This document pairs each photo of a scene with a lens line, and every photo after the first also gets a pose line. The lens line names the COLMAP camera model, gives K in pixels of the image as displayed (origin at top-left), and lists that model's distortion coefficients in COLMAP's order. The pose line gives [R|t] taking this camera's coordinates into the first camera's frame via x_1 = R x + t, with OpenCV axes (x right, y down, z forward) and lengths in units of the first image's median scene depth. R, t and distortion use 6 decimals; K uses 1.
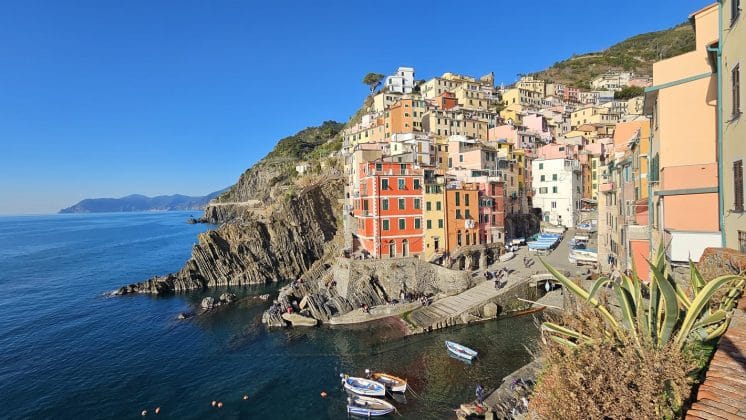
lens RADIAL K [[299.7, 0, 368.7], [0, 299.7, 214.9], [0, 0, 1]] dist [-0.011193, -0.000102]
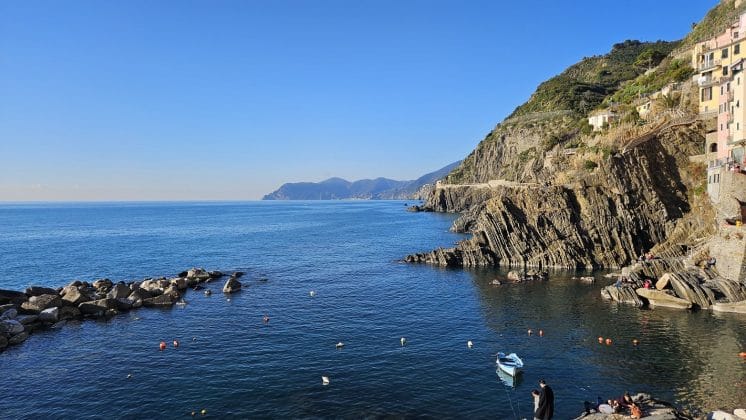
lens RADIAL K [[487.6, 0, 378.4], [0, 487.6, 211.7], [0, 0, 1]] dist [0.064448, -0.064817]
pose [[0.839388, 0.034694, -0.542425, -0.098478], [-0.033556, 0.999365, 0.011994, 0.084730], [0.542496, 0.008134, 0.840019, -0.246061]]
